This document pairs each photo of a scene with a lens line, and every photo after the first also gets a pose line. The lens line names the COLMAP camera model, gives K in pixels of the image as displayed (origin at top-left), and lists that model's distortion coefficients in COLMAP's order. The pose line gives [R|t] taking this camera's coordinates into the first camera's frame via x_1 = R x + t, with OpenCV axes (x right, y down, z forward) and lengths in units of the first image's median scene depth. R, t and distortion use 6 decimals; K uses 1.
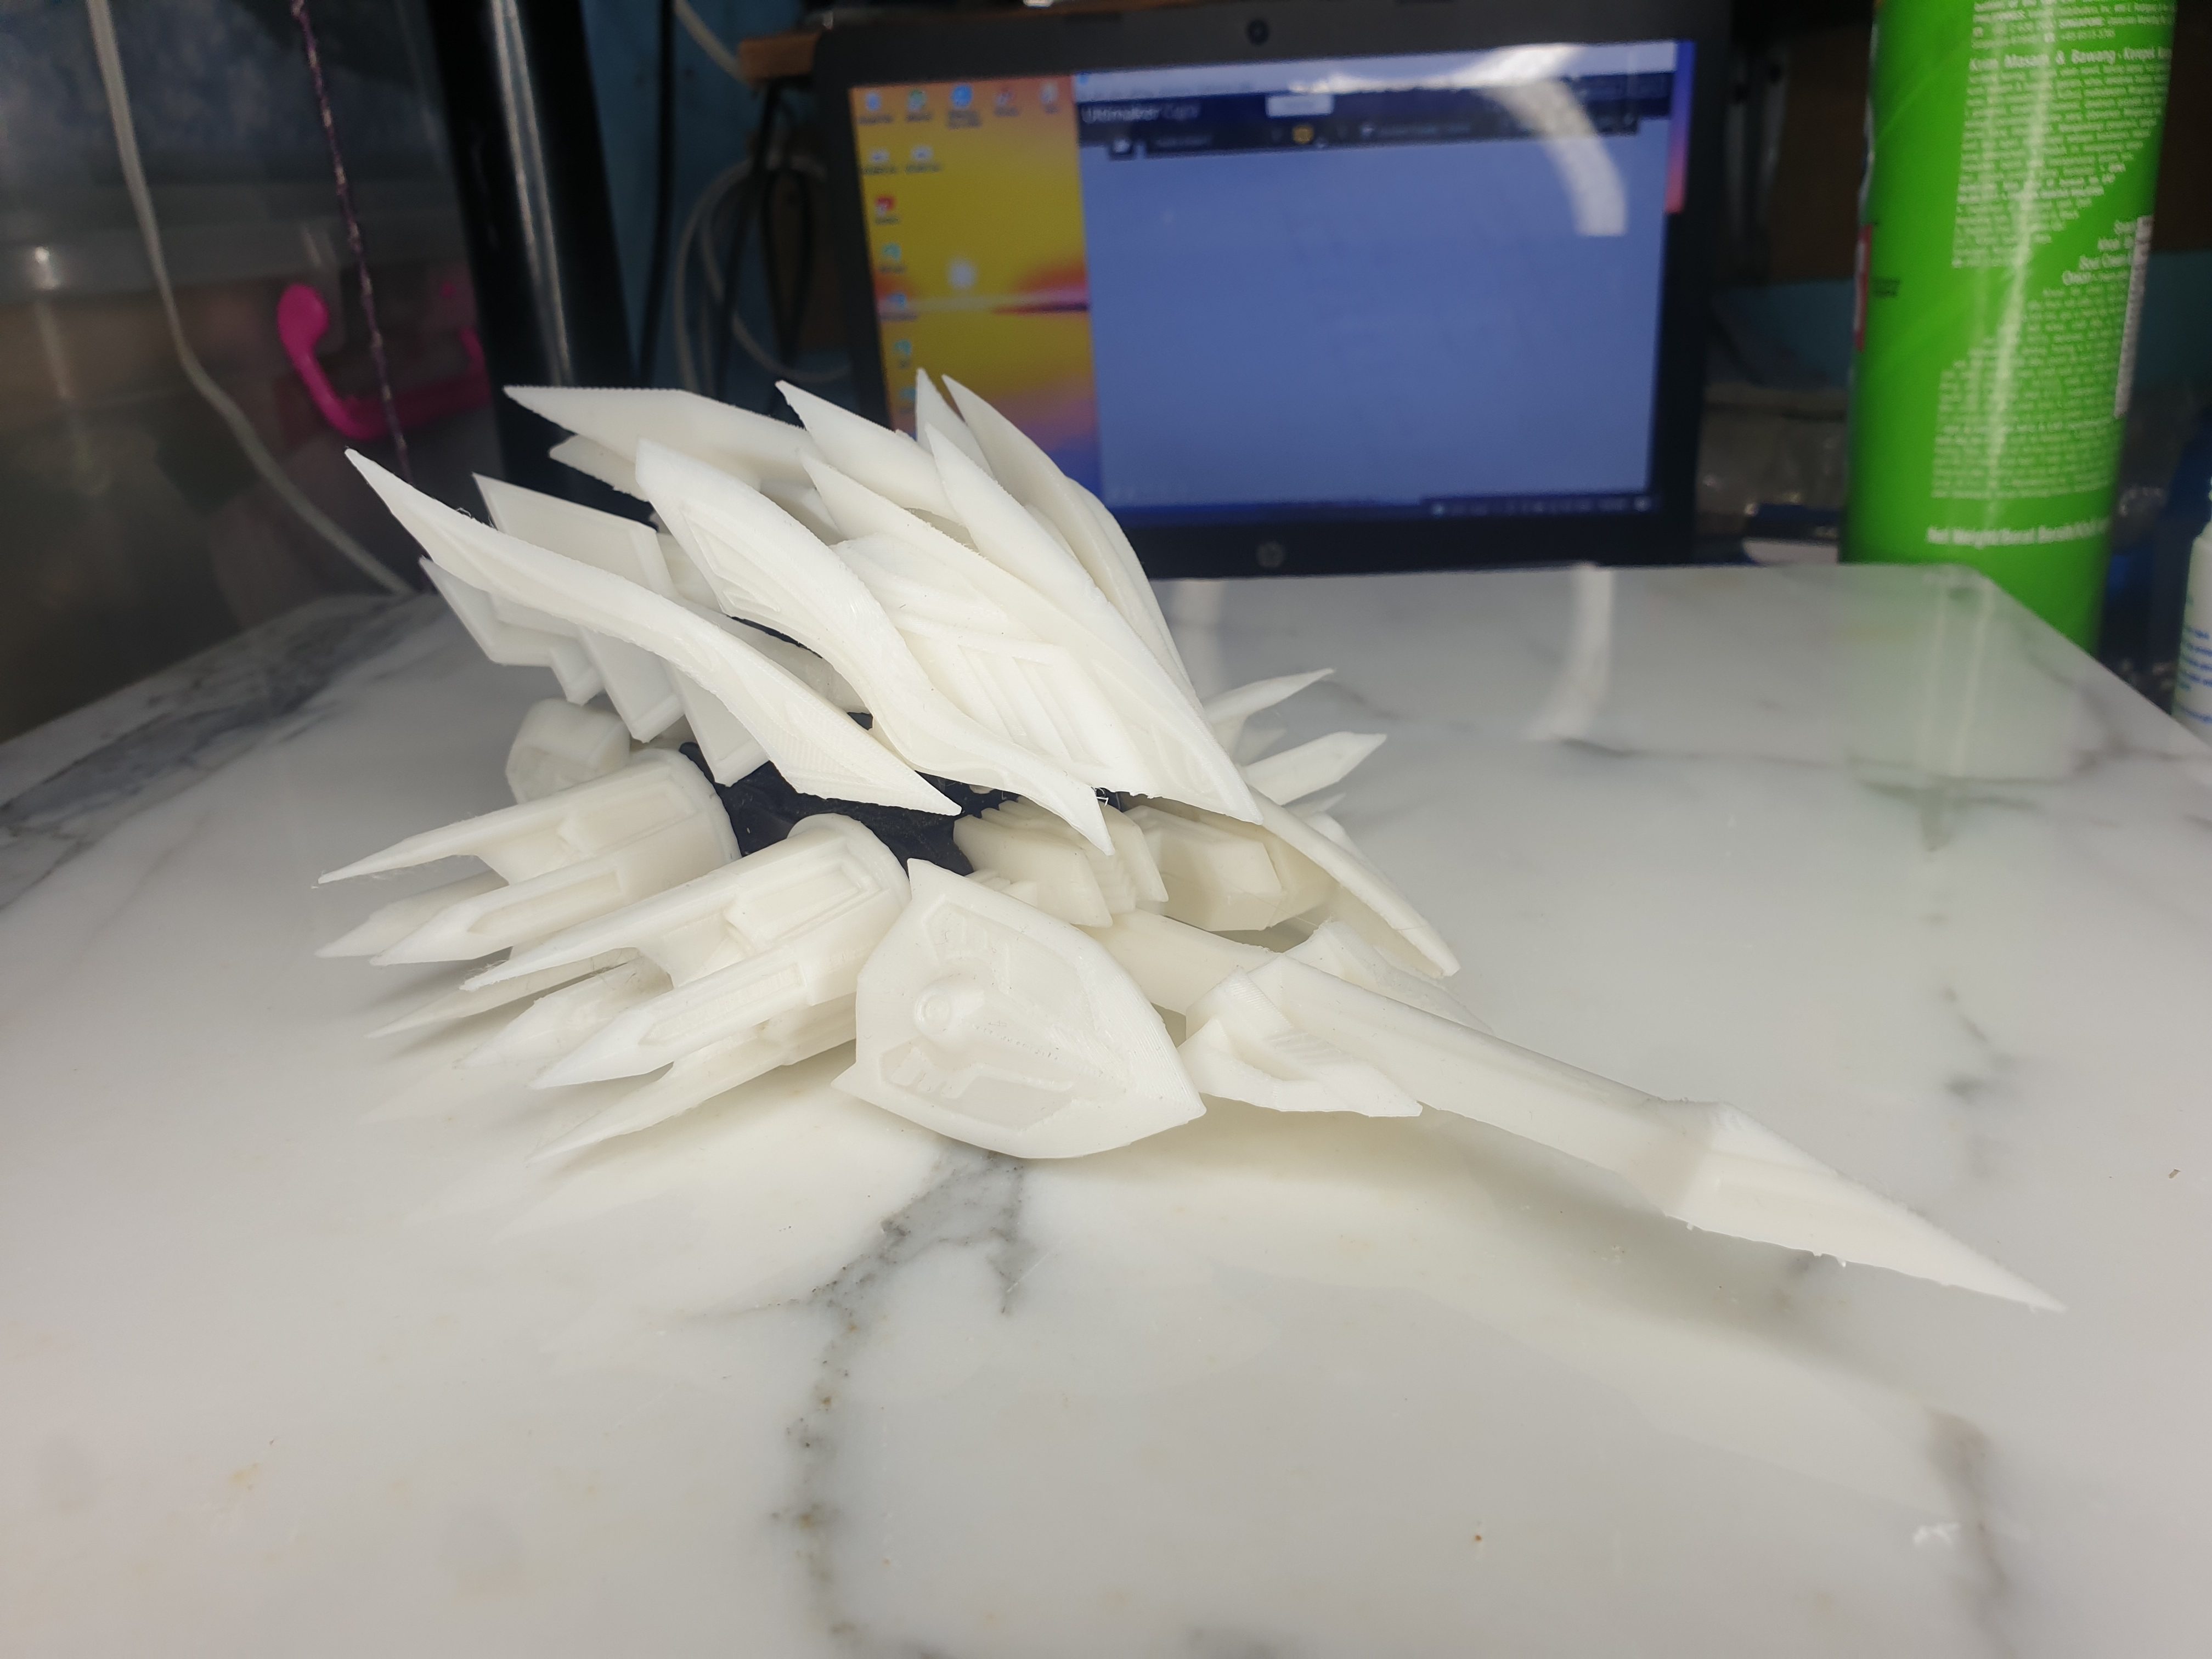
lens RADIAL K [[1680.7, 0, 1106.0], [0, 1680.7, 829.5], [0, 0, 1]] dist [-0.044685, 0.064375]
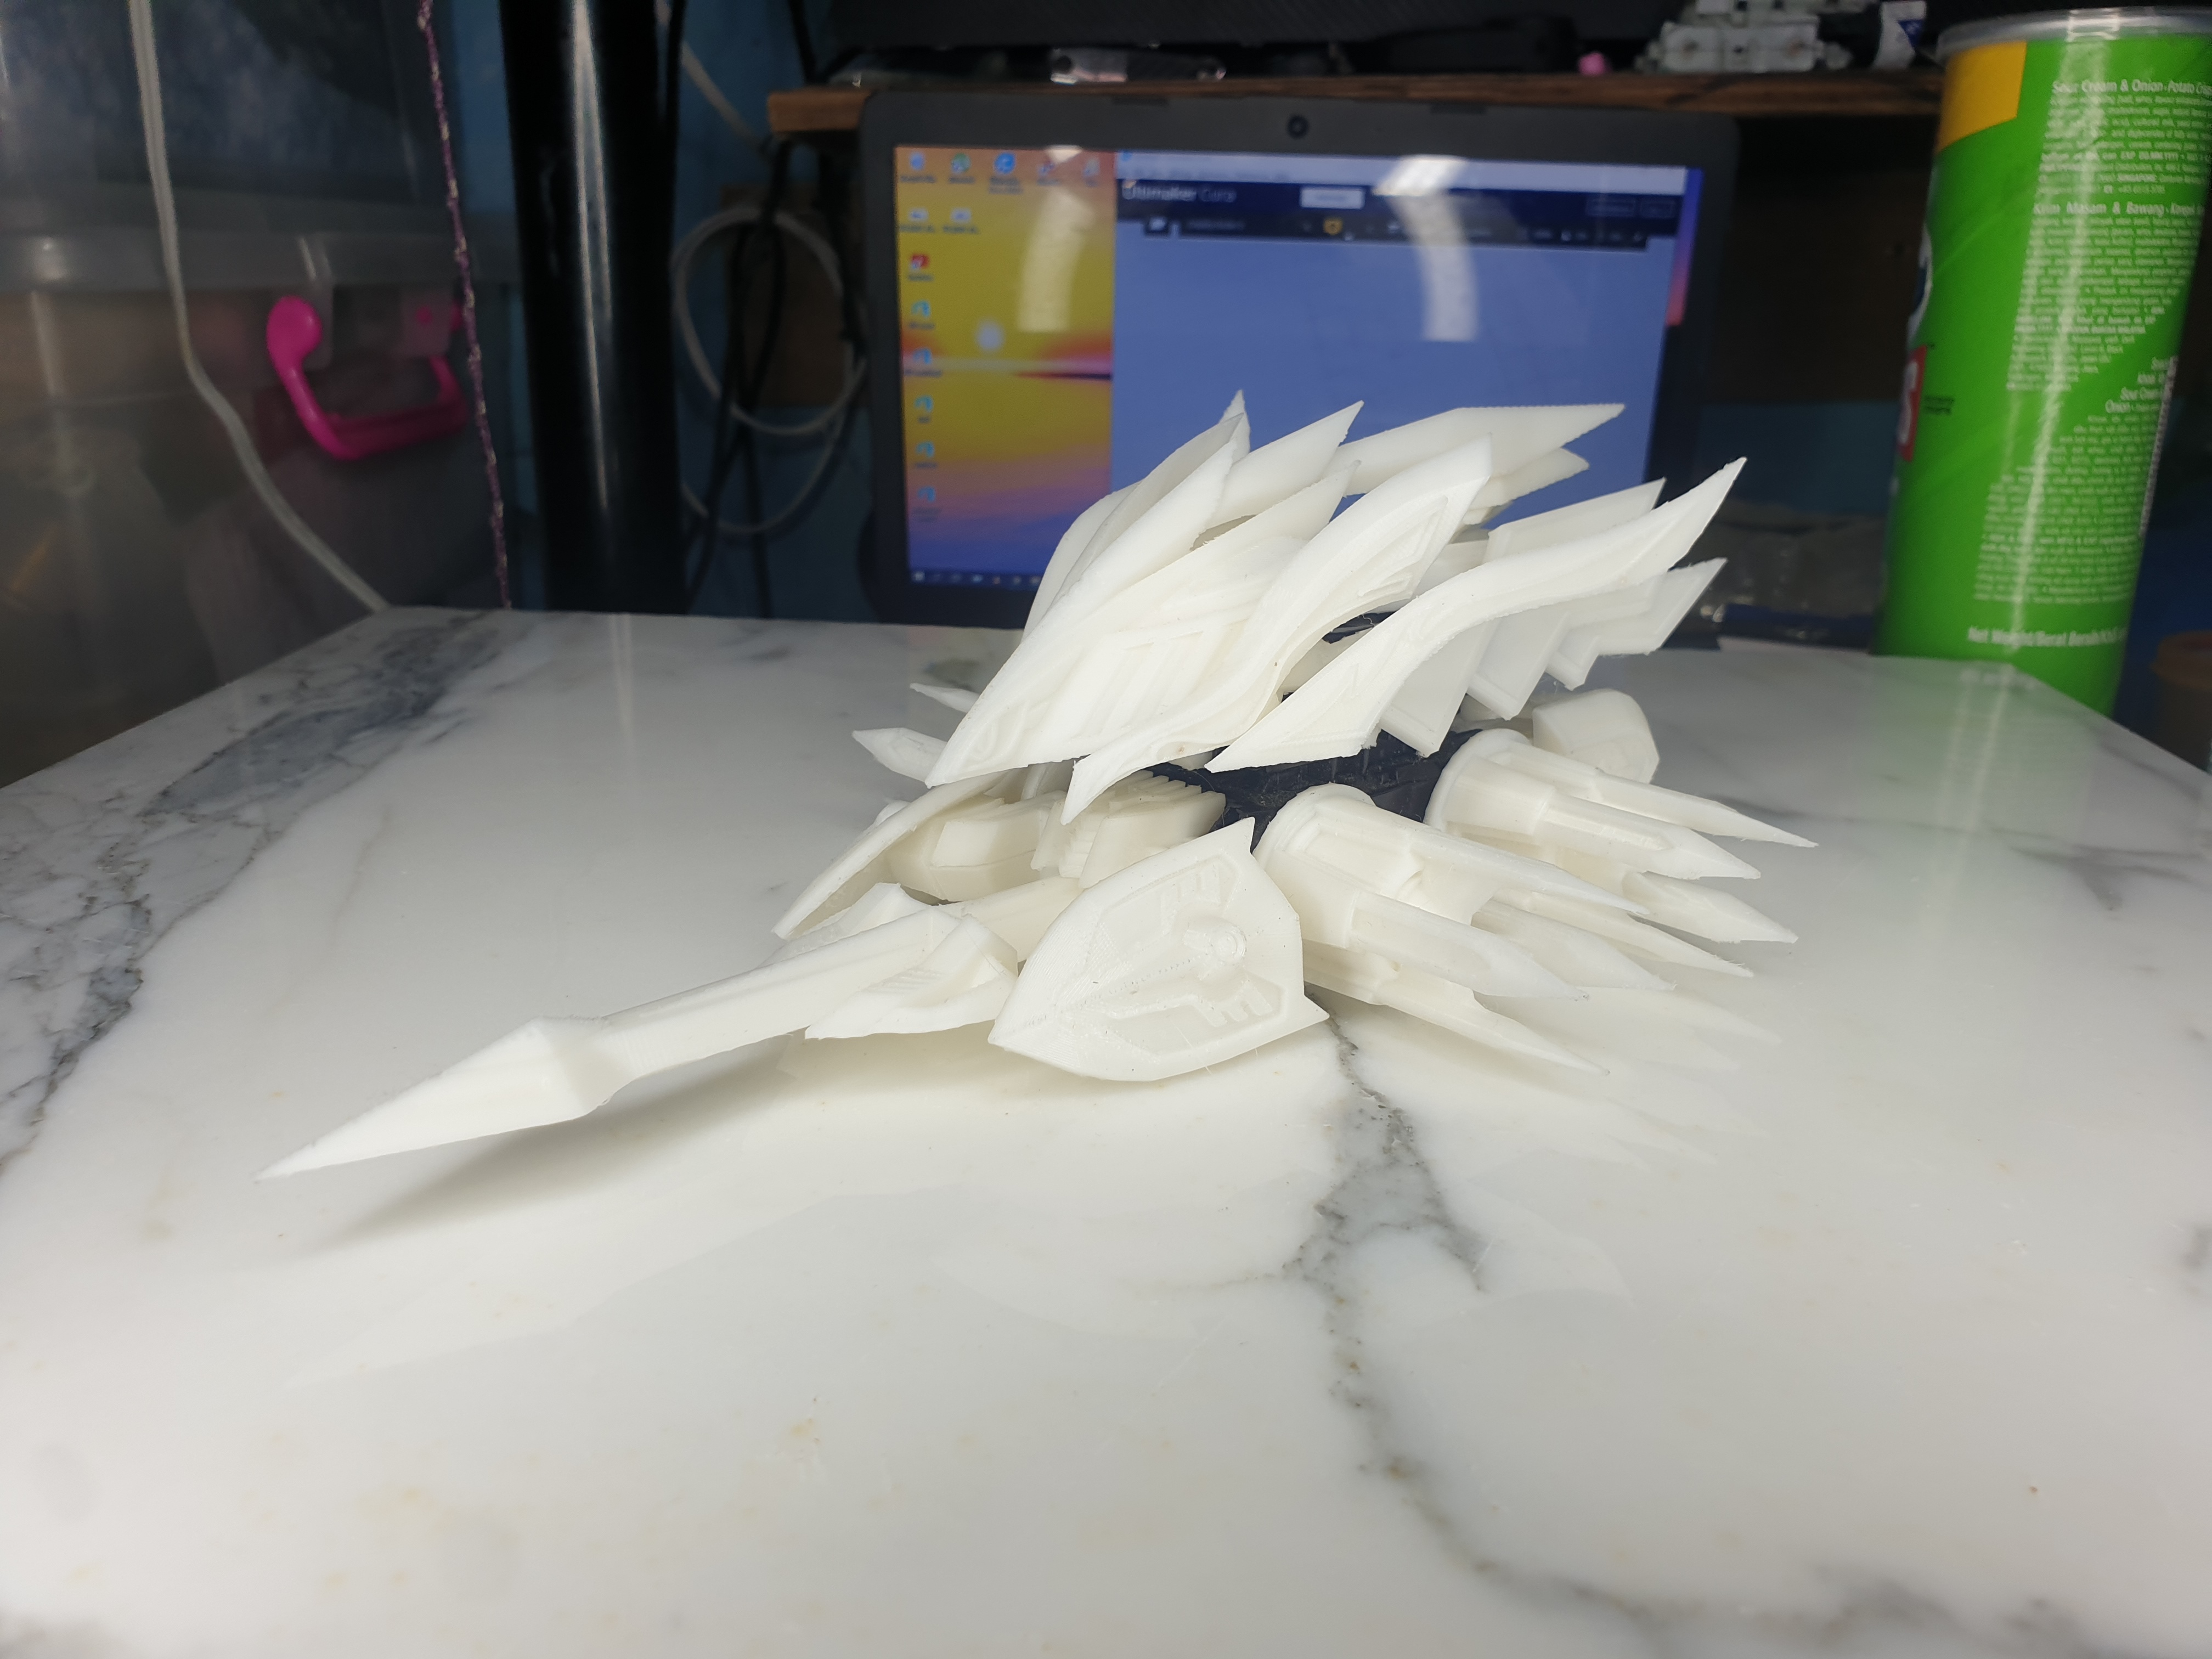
lens RADIAL K [[1676.6, 0, 1106.0], [0, 1676.6, 829.5], [0, 0, 1]] dist [-0.058972, 0.092282]
pose [[0.994800, 0.045643, 0.091050, -0.160538], [-0.041540, 0.998056, -0.046459, 0.023606], [-0.092994, 0.042435, 0.994762, -0.011341]]
